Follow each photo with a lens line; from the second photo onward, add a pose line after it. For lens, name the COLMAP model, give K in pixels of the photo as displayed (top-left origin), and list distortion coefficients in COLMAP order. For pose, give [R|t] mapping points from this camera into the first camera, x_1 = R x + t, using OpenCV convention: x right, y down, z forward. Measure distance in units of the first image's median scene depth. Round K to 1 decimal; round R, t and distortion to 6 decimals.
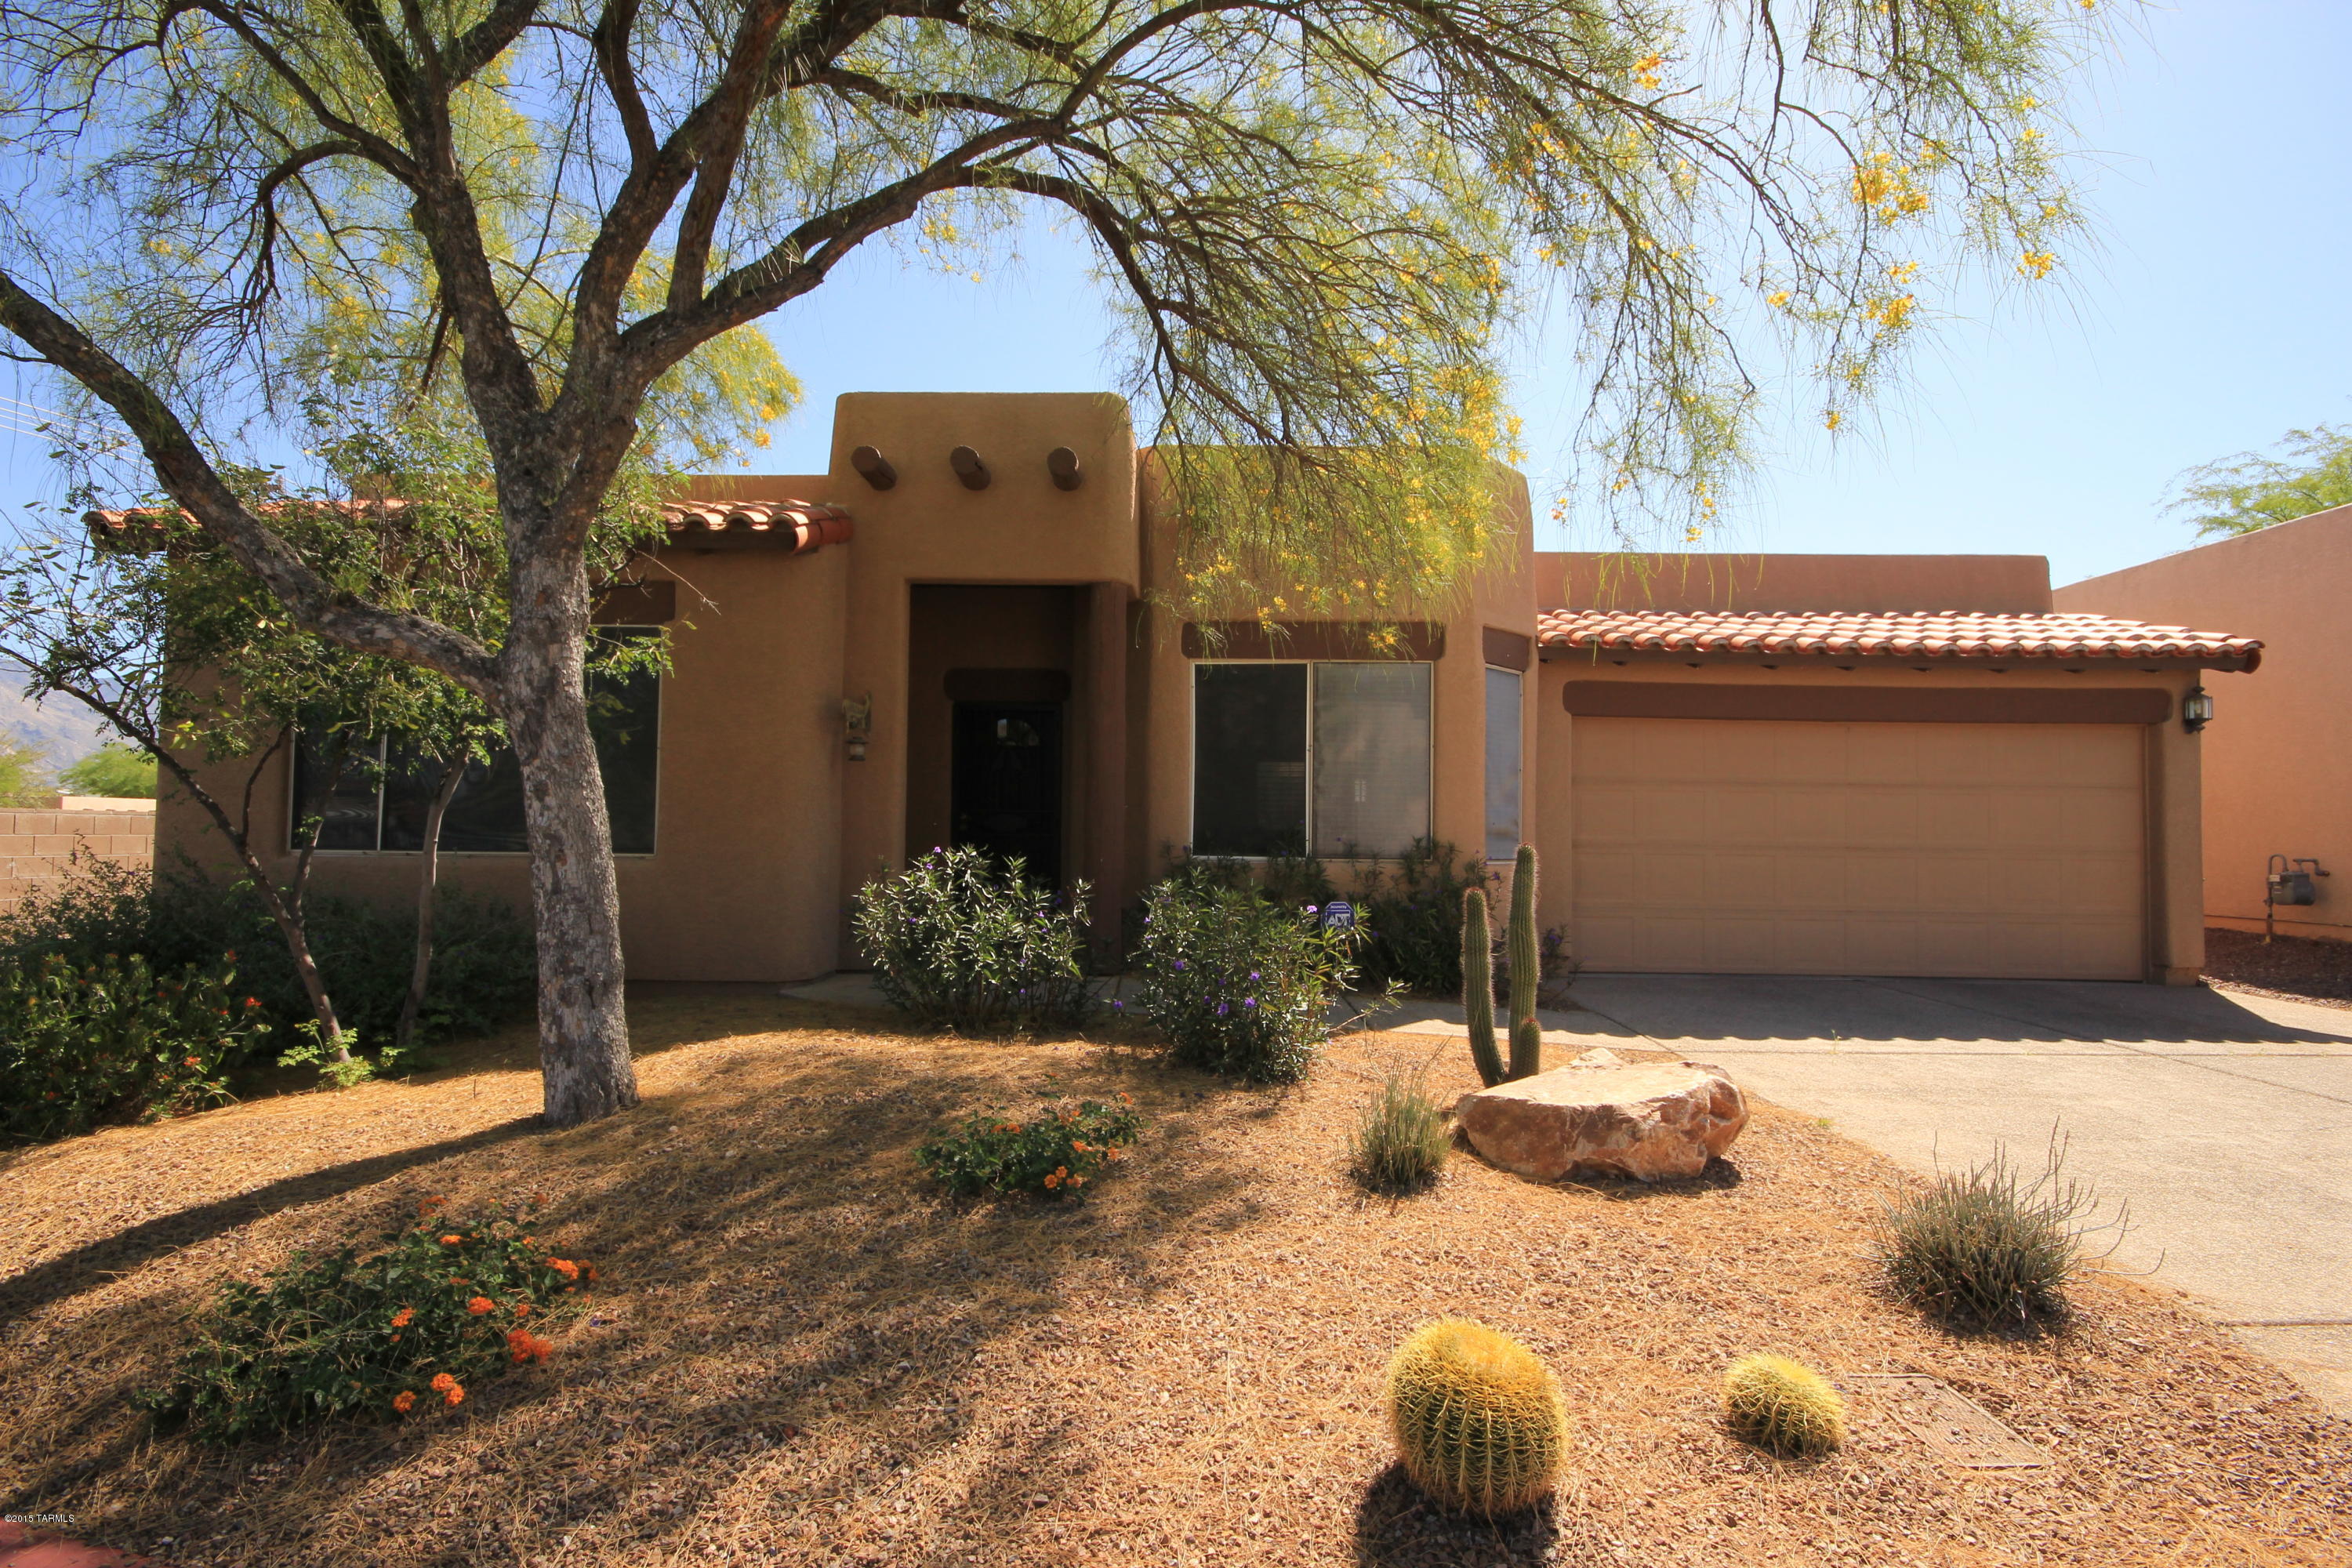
lens RADIAL K [[1075.7, 0, 1176.7], [0, 1075.7, 792.1], [0, 0, 1]] dist [0.003784, -0.006989]
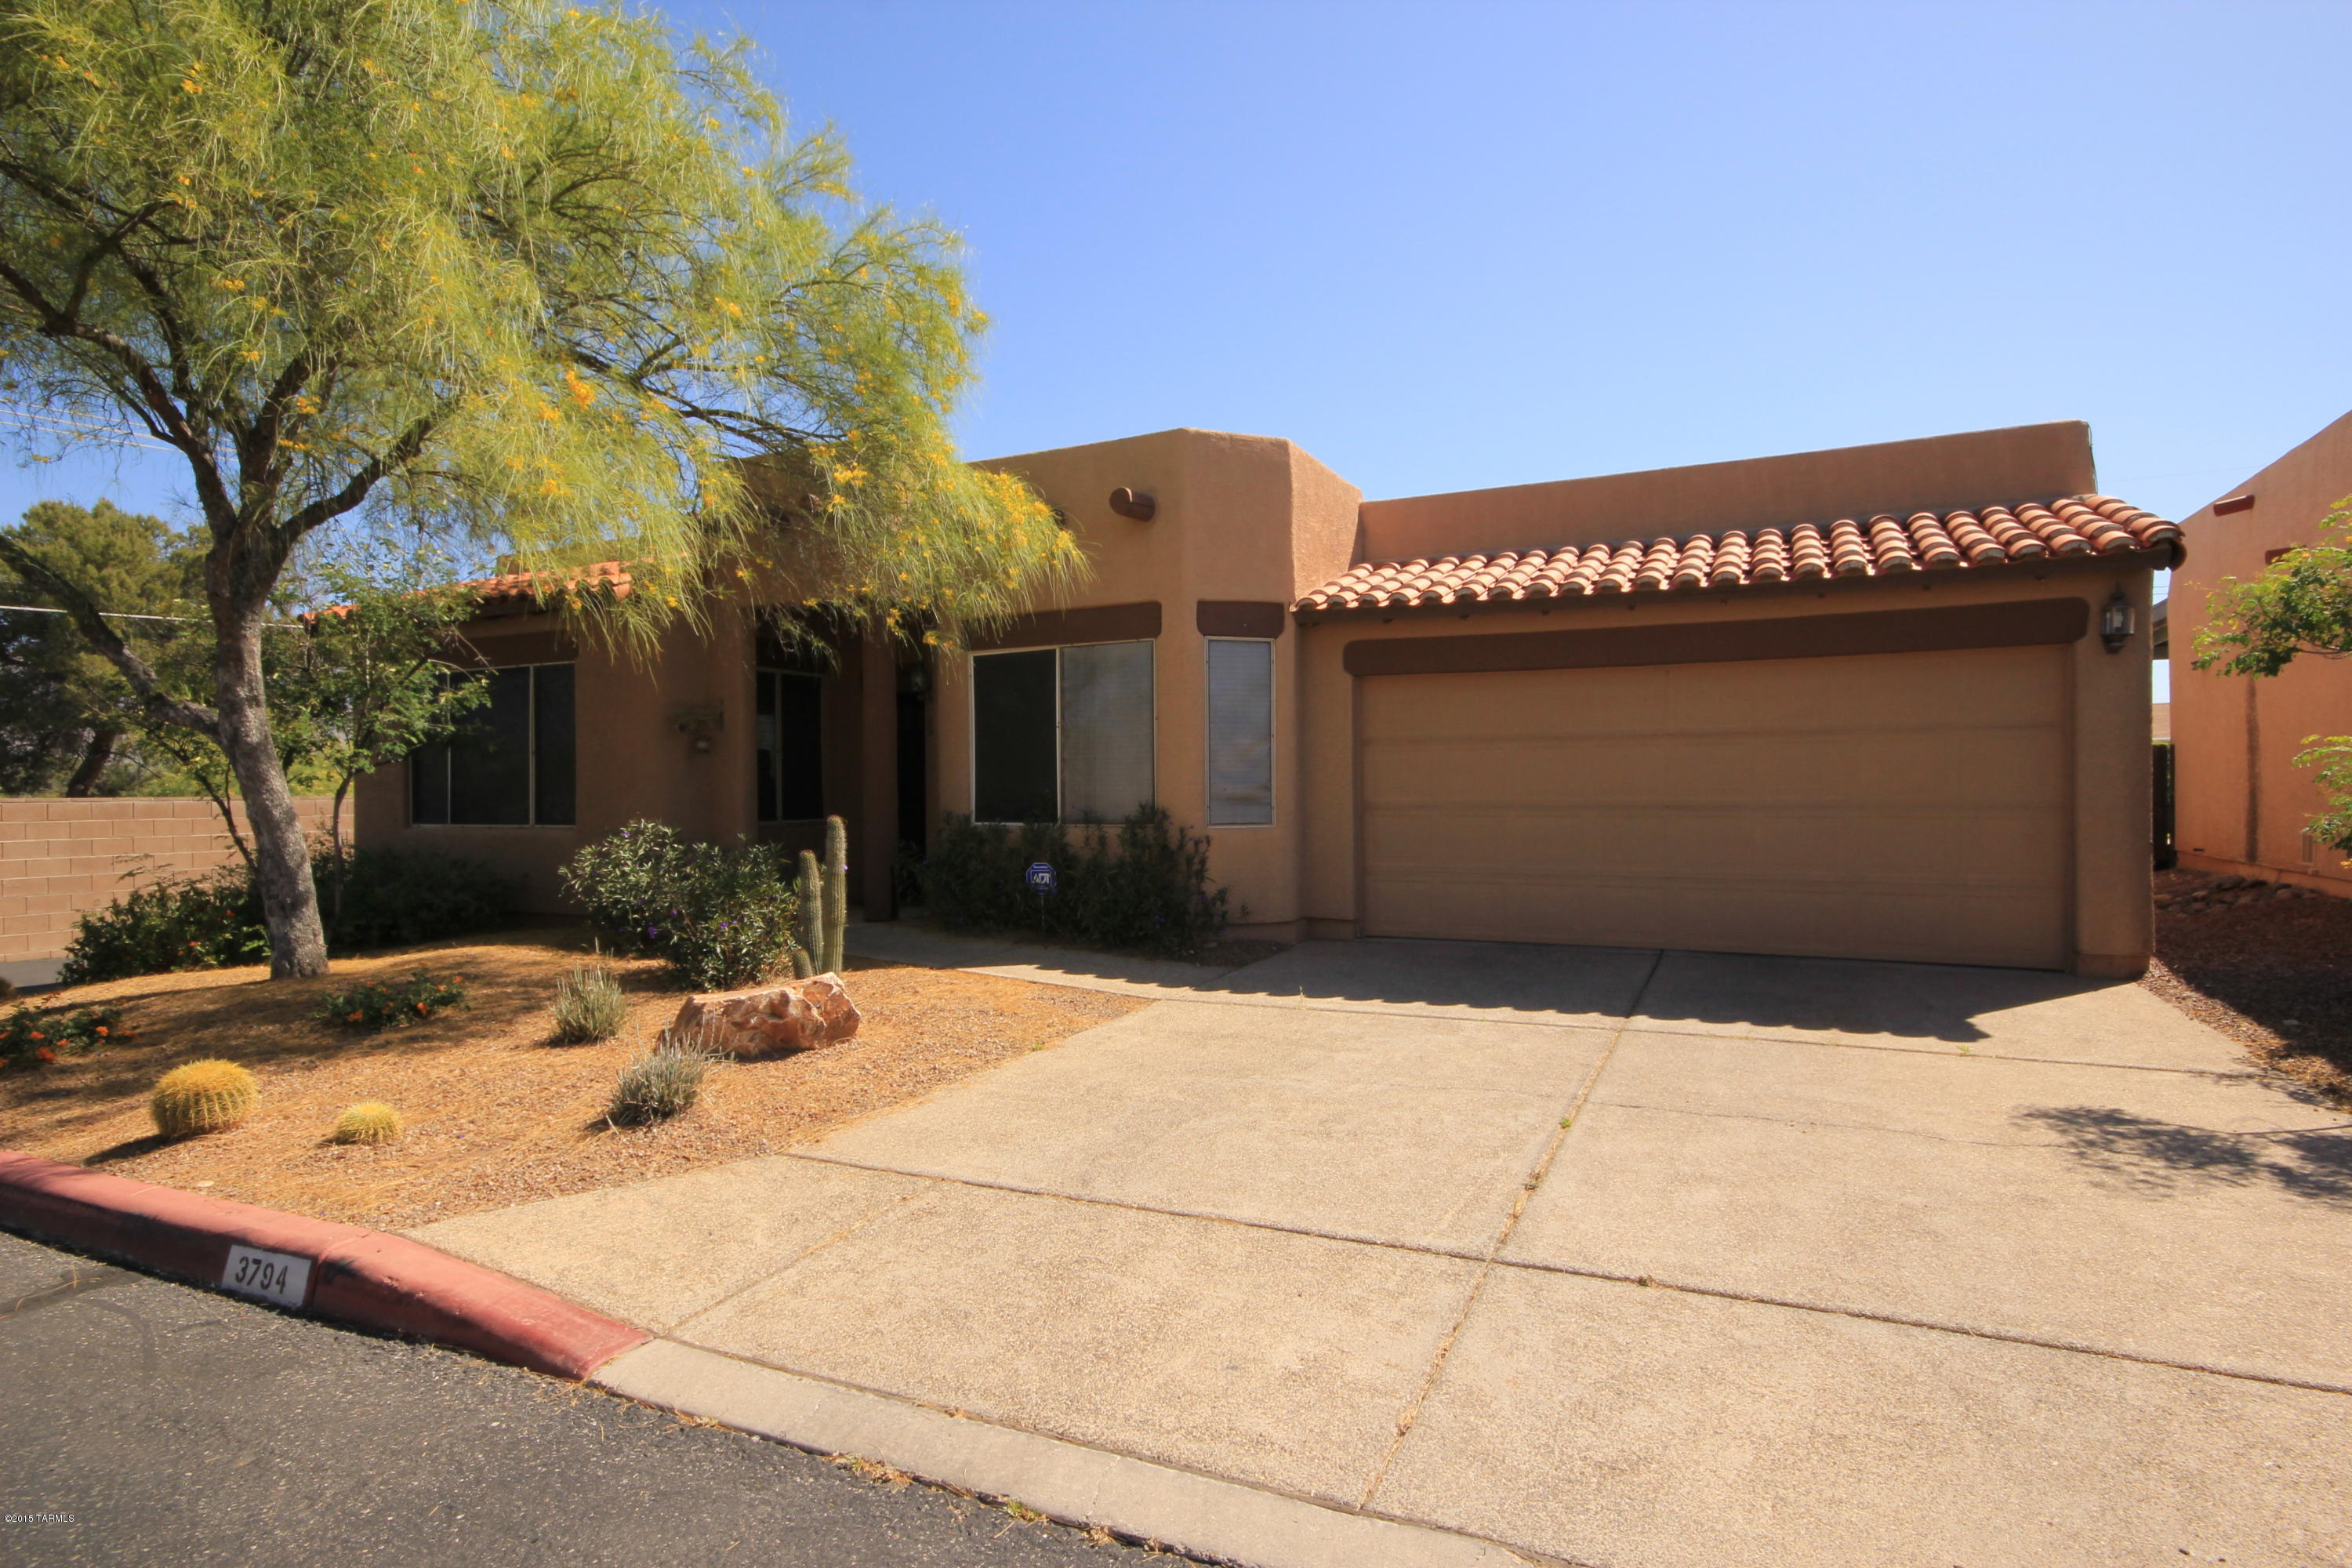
lens RADIAL K [[1200.6, 0, 1176.2], [0, 1200.6, 785.8], [0, 0, 1]] dist [0.006901, 0.000447]
pose [[0.906342, -0.020541, -0.422046, 0.754240], [0.035499, 0.998988, 0.027613, -0.007811], [0.421052, -0.040009, 0.906154, -0.076407]]
